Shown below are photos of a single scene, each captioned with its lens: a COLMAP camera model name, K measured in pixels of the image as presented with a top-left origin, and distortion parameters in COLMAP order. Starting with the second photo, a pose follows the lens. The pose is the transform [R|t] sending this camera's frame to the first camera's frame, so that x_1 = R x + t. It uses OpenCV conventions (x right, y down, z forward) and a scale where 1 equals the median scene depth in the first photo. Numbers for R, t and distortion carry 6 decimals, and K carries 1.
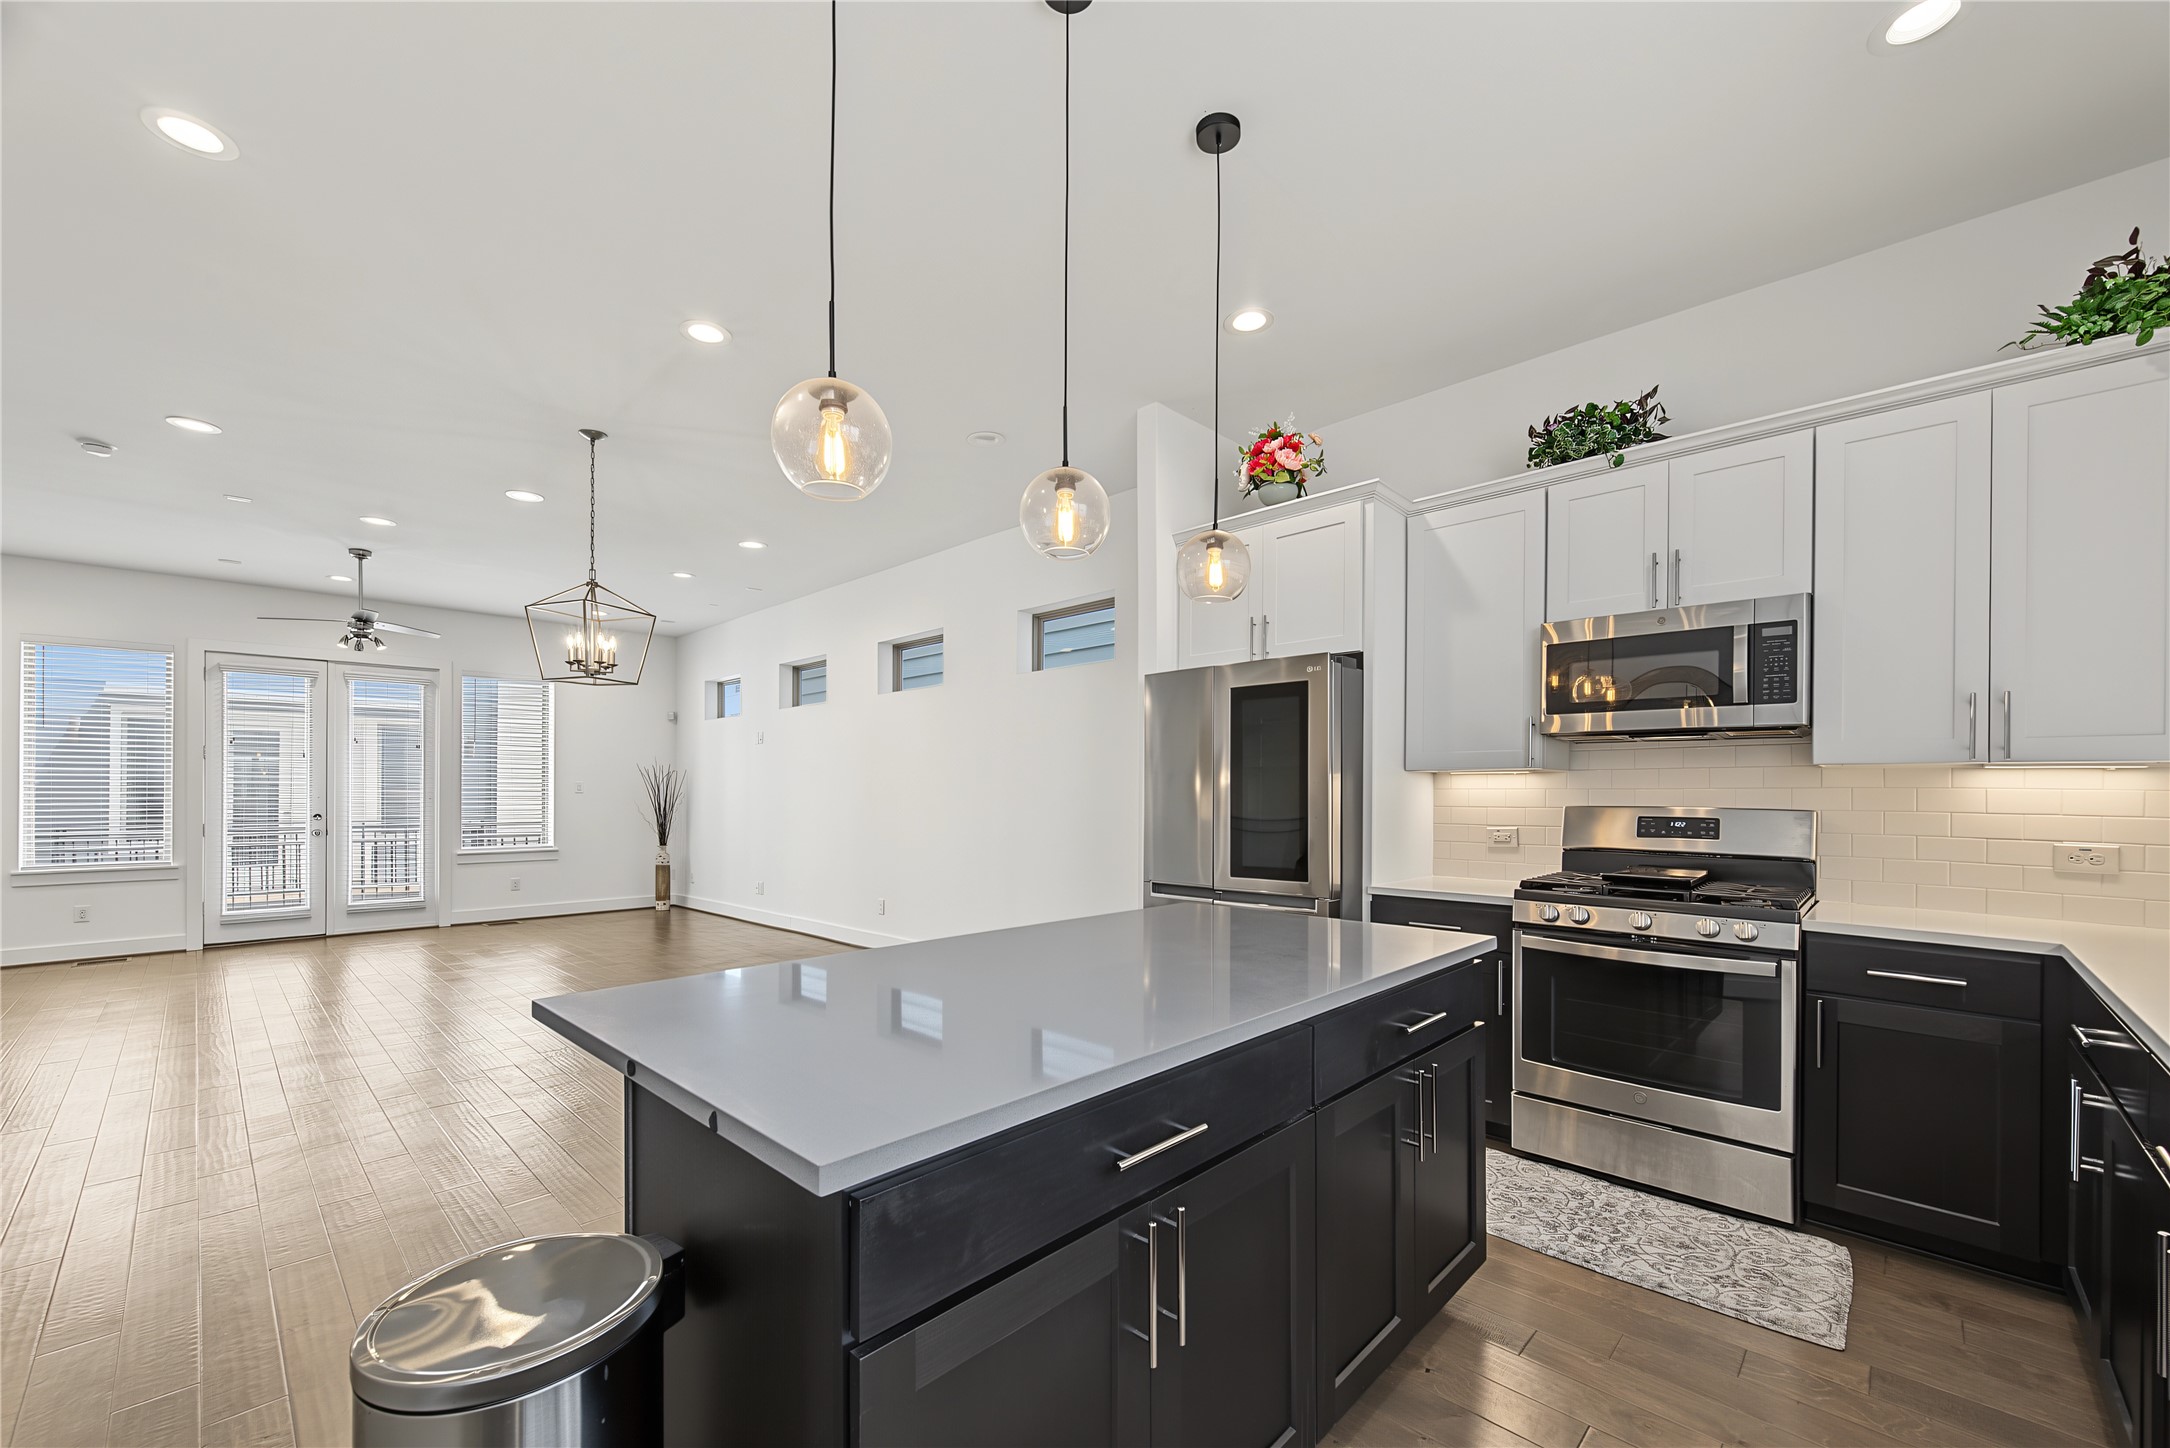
lens RADIAL K [[869.0, 0, 1080.4], [0, 869.0, 791.1], [0, 0, 1]] dist [0.013977, -0.000543]
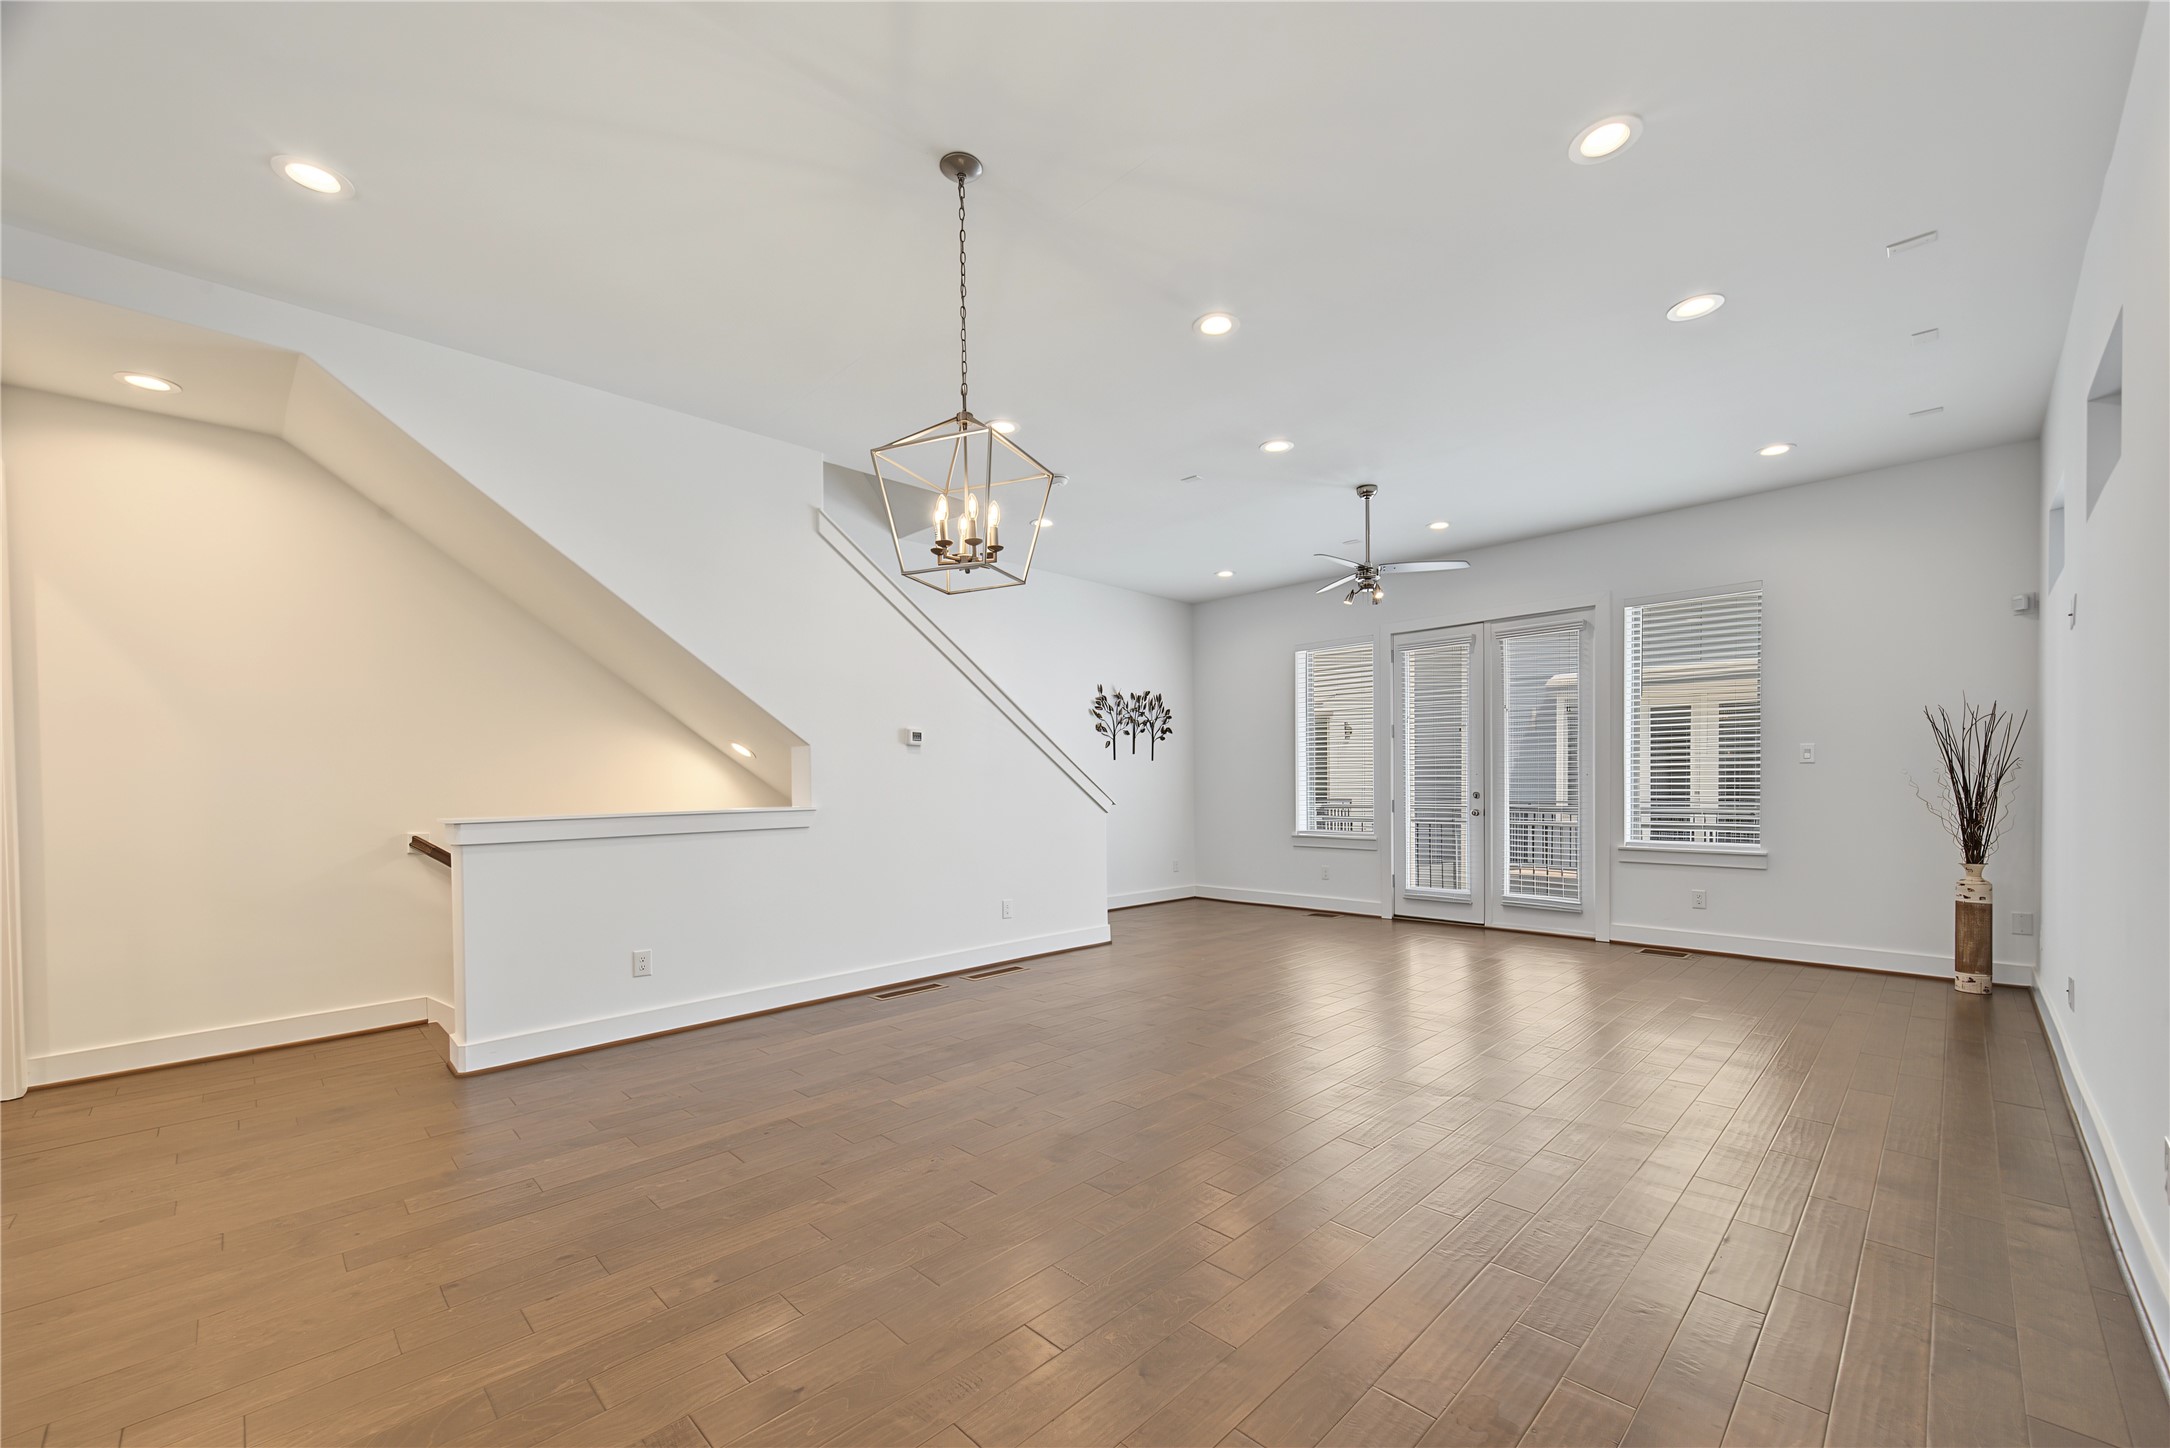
lens RADIAL K [[869.0, 0, 1103.5], [0, 869.0, 799.6], [0, 0, 1]] dist [0.013977, -0.000543]
pose [[-0.002012, 0.019501, -0.999808, 0.036906], [0.013438, 0.999720, 0.019472, 0.010608], [0.999908, -0.013396, -0.002274, 0.608028]]
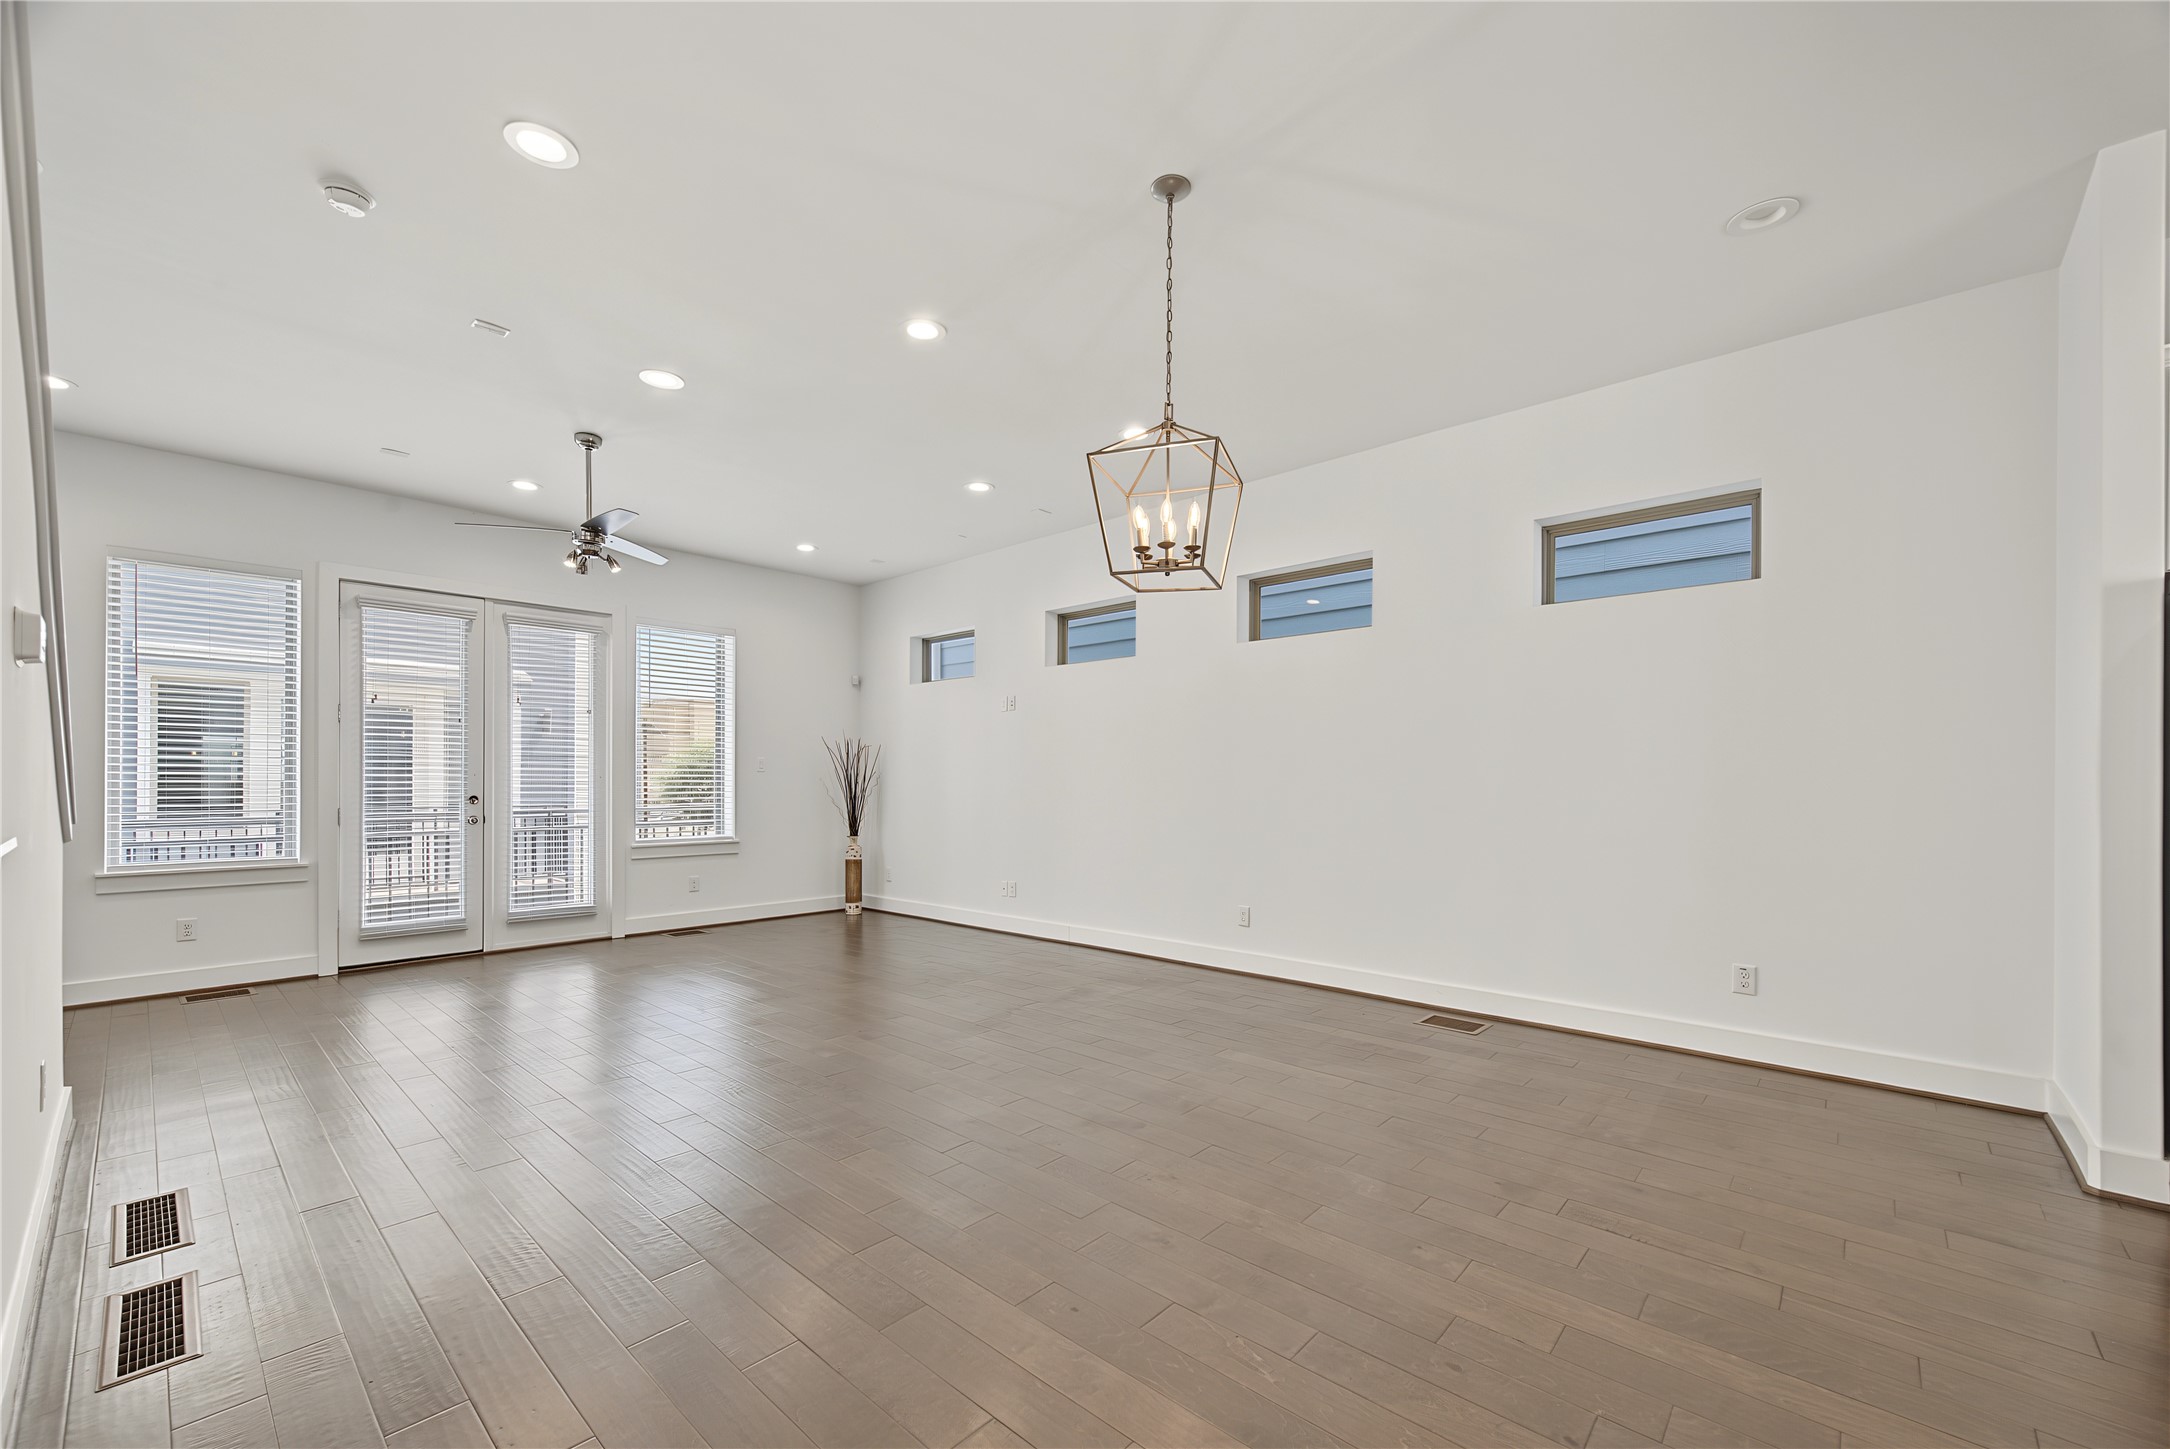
lens RADIAL K [[869.0, 0, 1086.6], [0, 869.0, 790.5], [0, 0, 1]] dist [0.013977, -0.000543]
pose [[0.999169, 0.000115, 0.040765, -0.355557], [-0.000598, 0.999930, 0.011850, 0.011425], [-0.040760, -0.011864, 0.999099, 0.203566]]
